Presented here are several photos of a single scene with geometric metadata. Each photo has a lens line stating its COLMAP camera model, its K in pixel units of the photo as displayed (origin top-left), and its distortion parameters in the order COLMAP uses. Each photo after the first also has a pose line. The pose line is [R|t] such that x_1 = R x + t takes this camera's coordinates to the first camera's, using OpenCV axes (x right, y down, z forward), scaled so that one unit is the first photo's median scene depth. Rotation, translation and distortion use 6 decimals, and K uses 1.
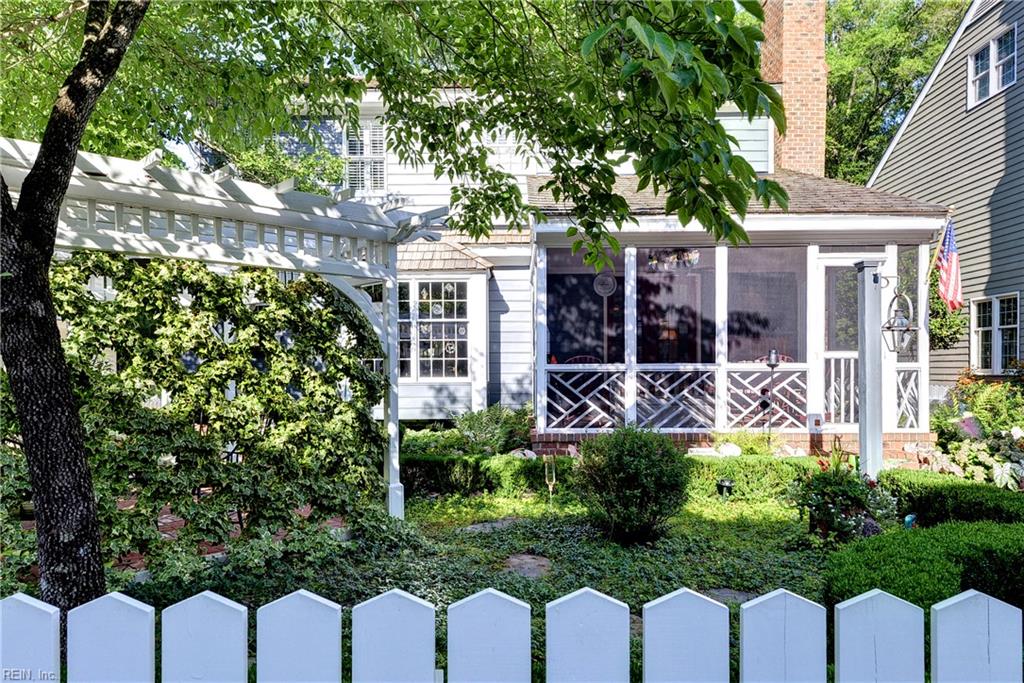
lens RADIAL K [[719.3, 0, 512.7], [0, 719.3, 346.8], [0, 0, 1]] dist [0.052066, 0.000735]
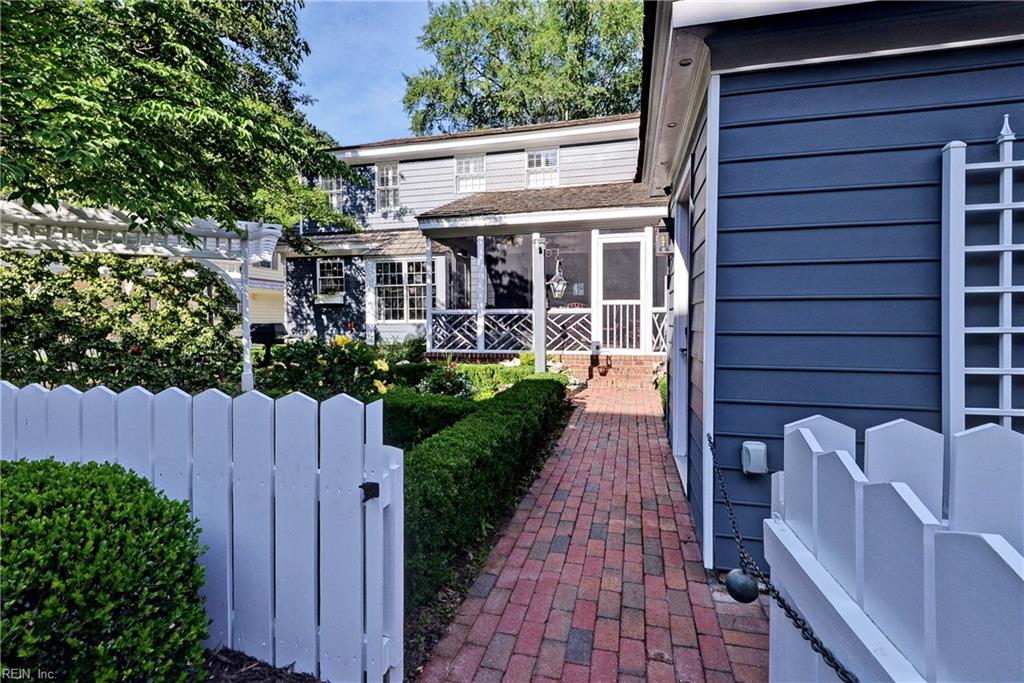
lens RADIAL K [[471.7, 0, 505.9], [0, 471.7, 322.2], [0, 0, 1]] dist [-0.004999, 0.000005]
pose [[0.970678, 0.002457, -0.240372, 0.466811], [0.006232, 0.999354, 0.035383, 0.015870], [0.240303, -0.035843, 0.970036, 0.007125]]
